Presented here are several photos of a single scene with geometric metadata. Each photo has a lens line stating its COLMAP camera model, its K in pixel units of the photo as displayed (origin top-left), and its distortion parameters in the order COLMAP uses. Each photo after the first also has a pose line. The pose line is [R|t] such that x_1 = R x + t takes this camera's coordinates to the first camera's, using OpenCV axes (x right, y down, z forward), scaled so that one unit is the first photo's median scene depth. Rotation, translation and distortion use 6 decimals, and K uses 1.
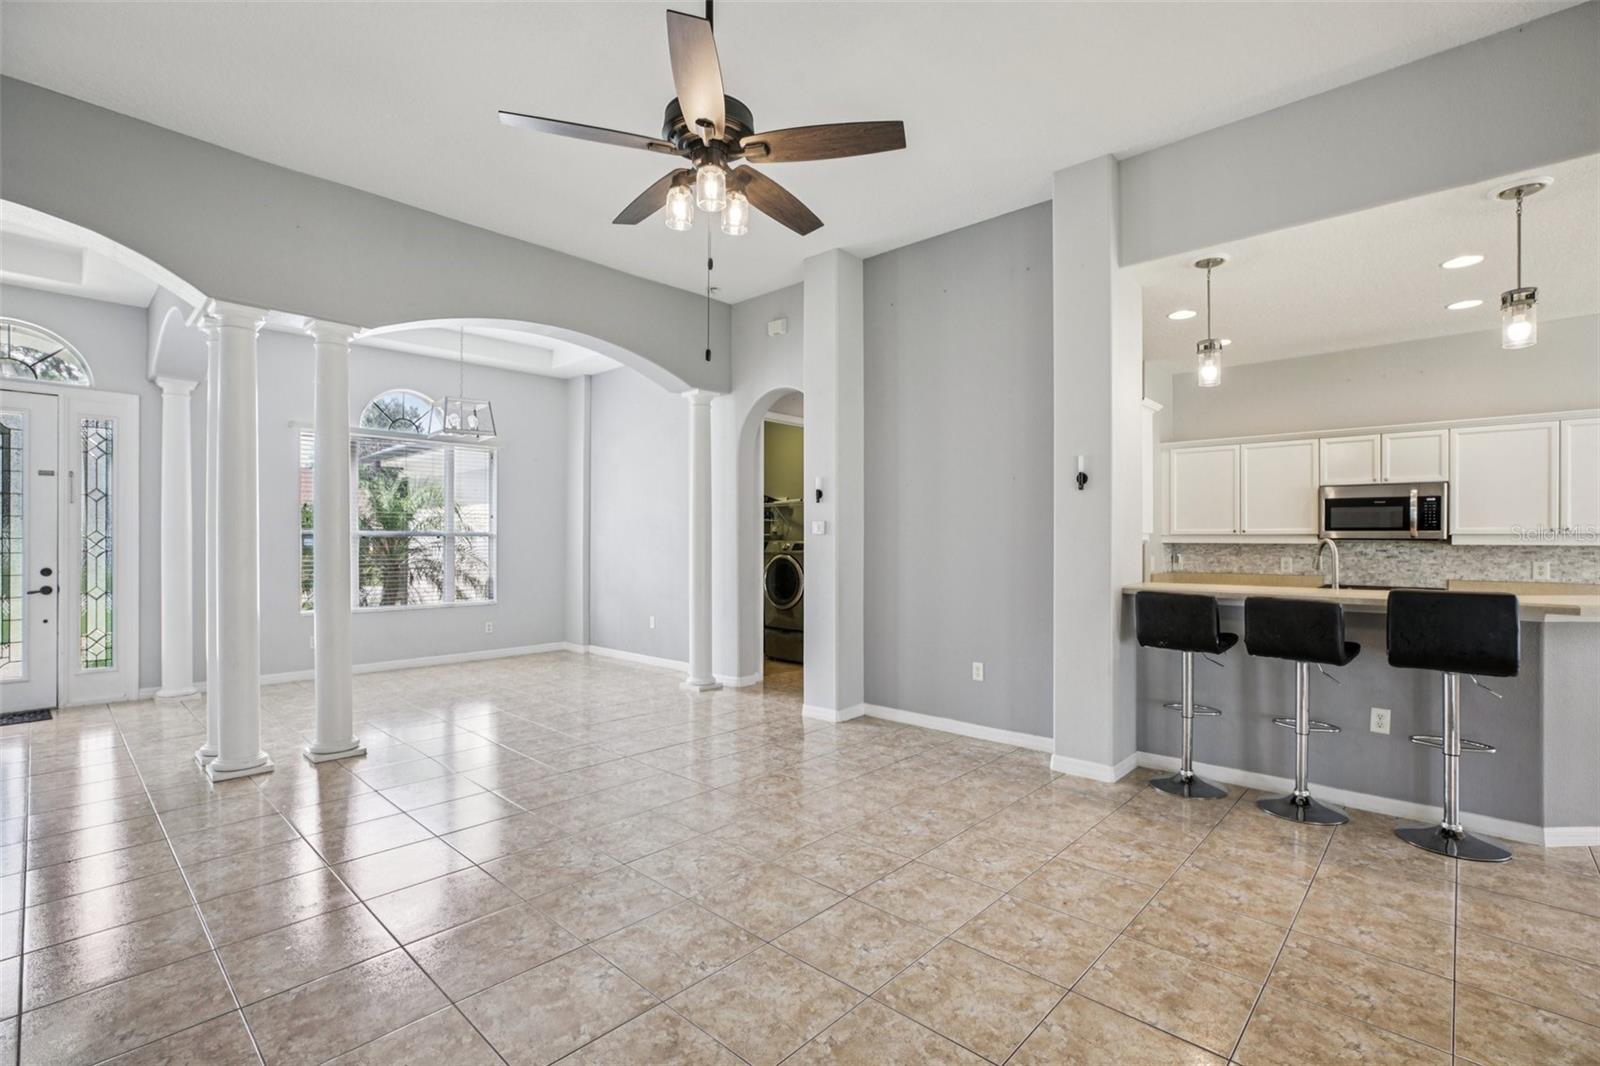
lens RADIAL K [[730.4, 0, 797.9], [0, 730.4, 540.5], [0, 0, 1]] dist [-0.034199, 0.014190]
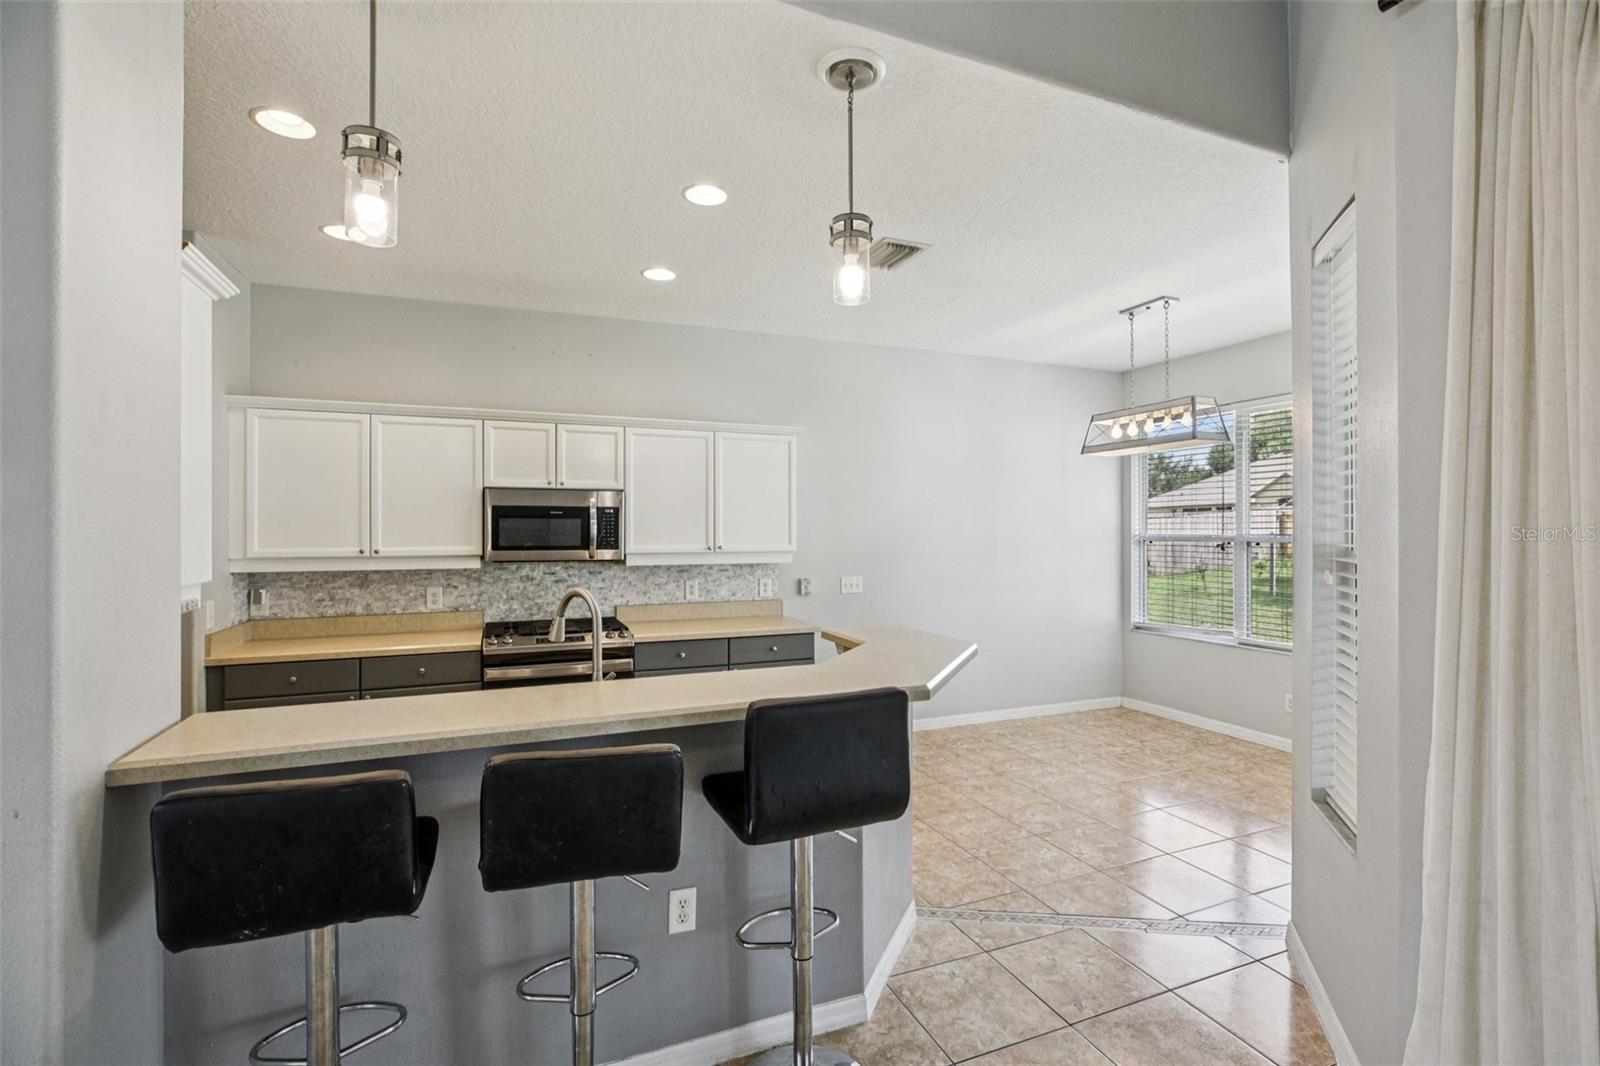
lens RADIAL K [[730.4, 0, 811.1], [0, 730.4, 525.9], [0, 0, 1]] dist [-0.034199, 0.014190]
pose [[0.404635, 0.003295, 0.914472, 0.220990], [0.006120, 0.999961, -0.006311, -0.033746], [-0.914458, 0.008150, 0.404599, 0.455250]]
